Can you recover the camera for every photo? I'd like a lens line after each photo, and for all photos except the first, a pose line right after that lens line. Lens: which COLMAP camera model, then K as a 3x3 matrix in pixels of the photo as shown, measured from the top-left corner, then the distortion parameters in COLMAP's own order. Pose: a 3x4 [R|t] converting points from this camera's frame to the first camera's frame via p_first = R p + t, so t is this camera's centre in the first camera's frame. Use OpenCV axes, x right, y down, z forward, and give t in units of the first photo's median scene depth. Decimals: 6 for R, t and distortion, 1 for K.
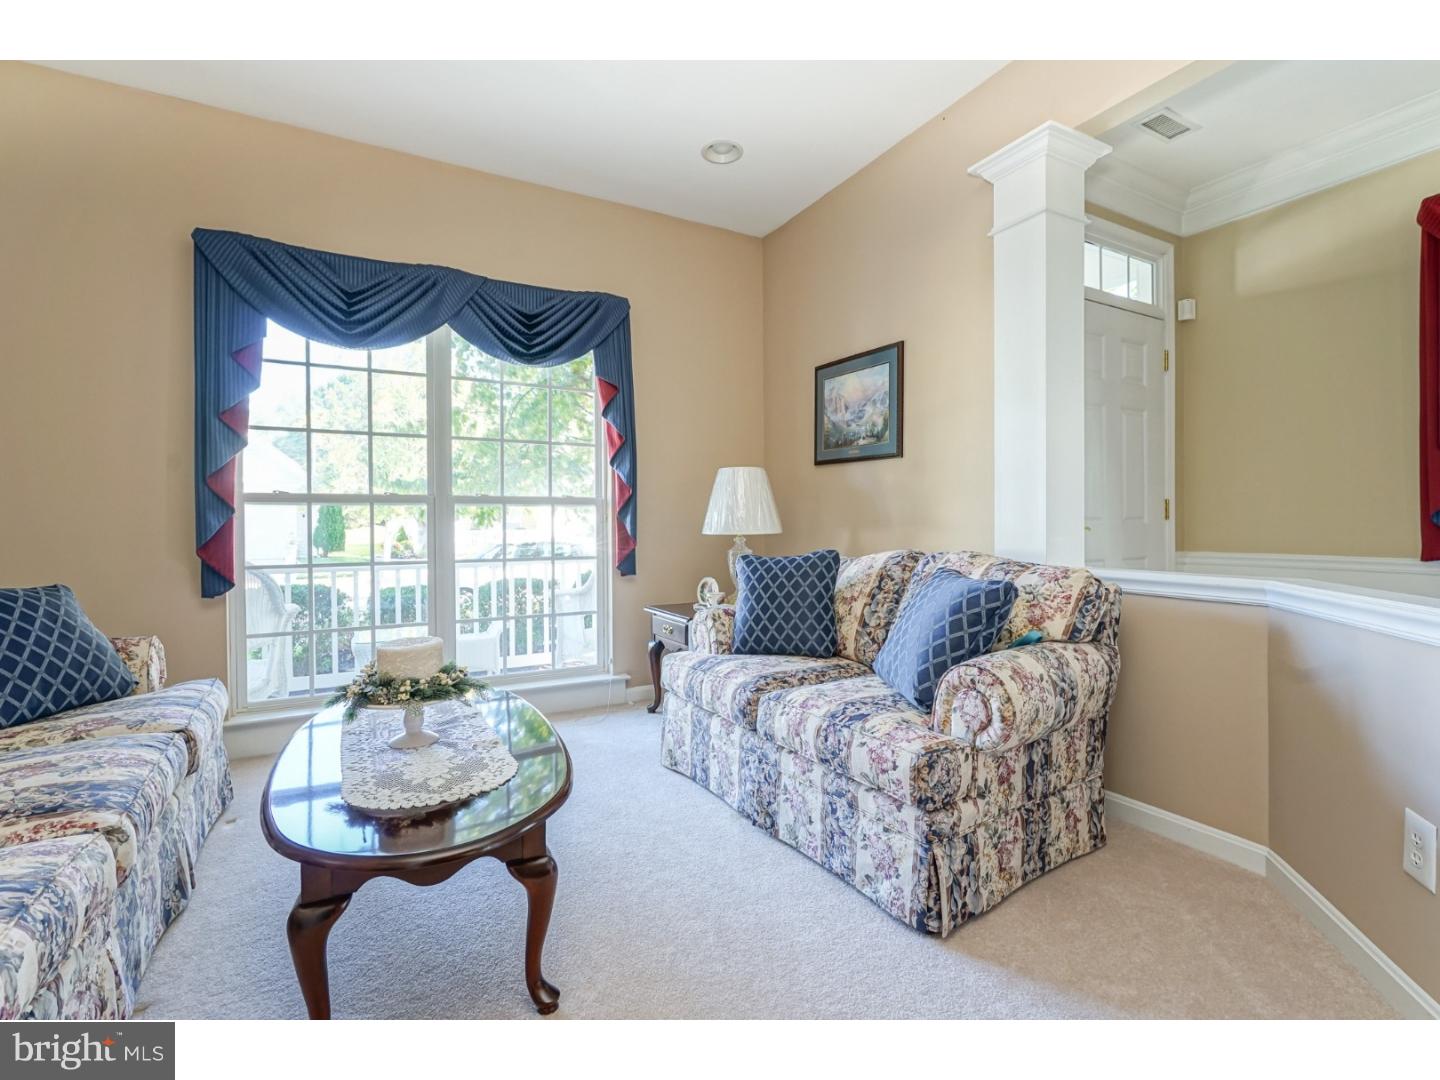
lens RADIAL K [[675.6, 0, 721.5], [0, 675.6, 528.9], [0, 0, 1]] dist [-0.008145, 0.003123]
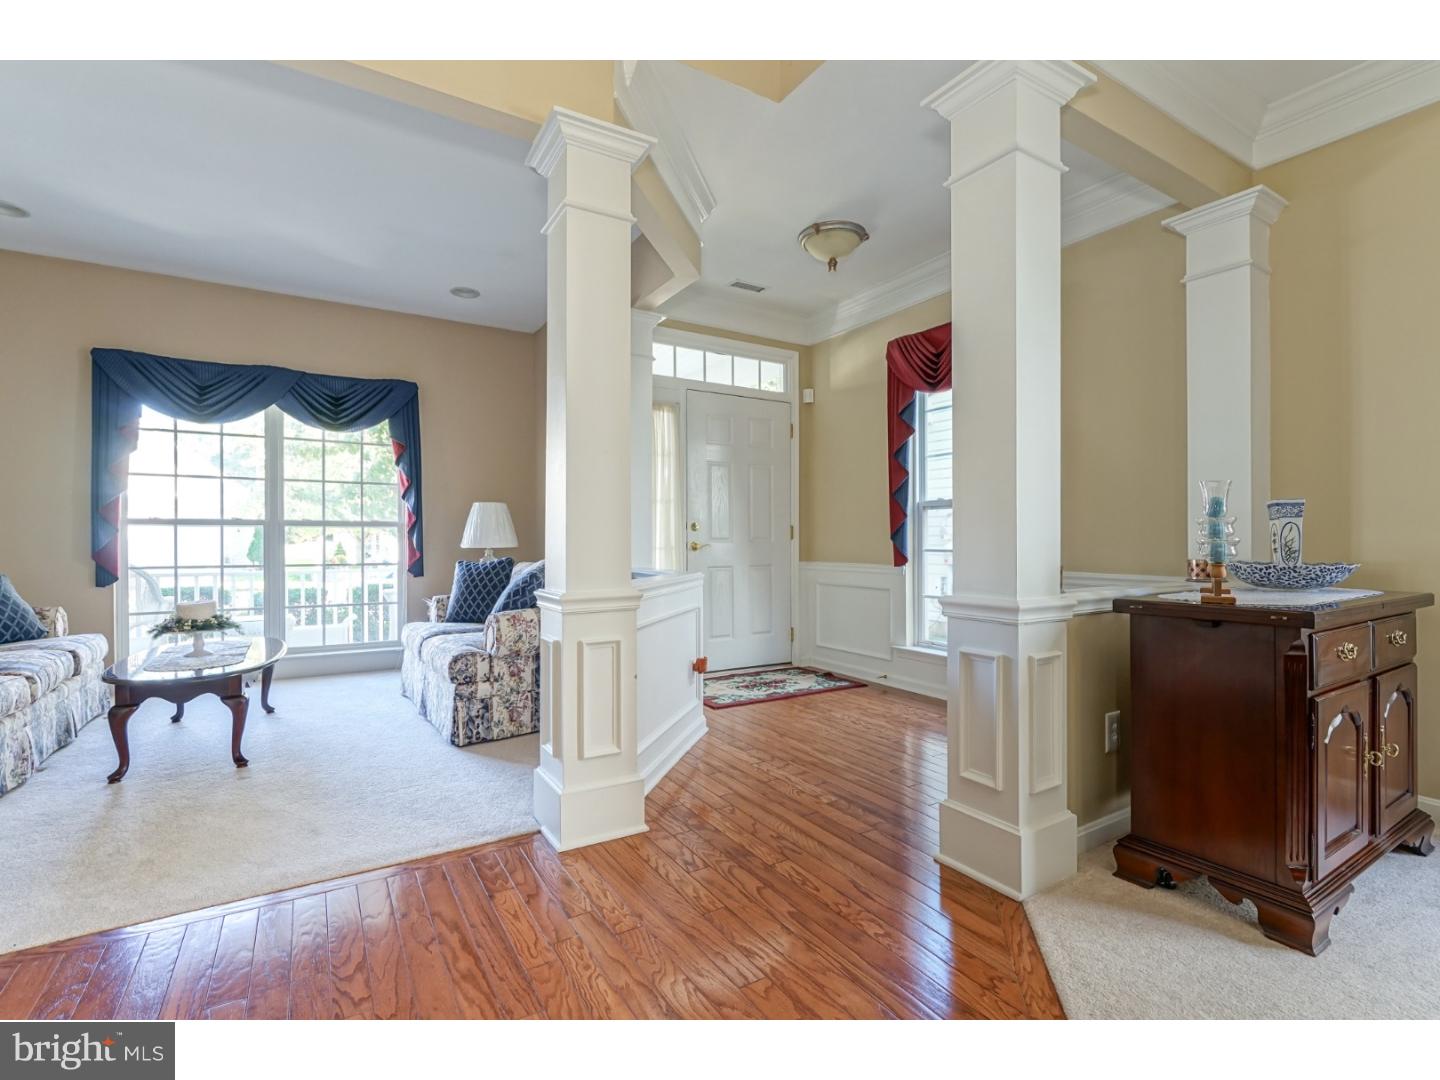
lens RADIAL K [[675.6, 0, 719.8], [0, 675.6, 543.4], [0, 0, 1]] dist [-0.008145, 0.003123]
pose [[0.998672, 0.006040, 0.051172, 0.570584], [-0.005861, 0.999976, -0.003643, 0.001079], [-0.051192, 0.003339, 0.998683, -0.605668]]
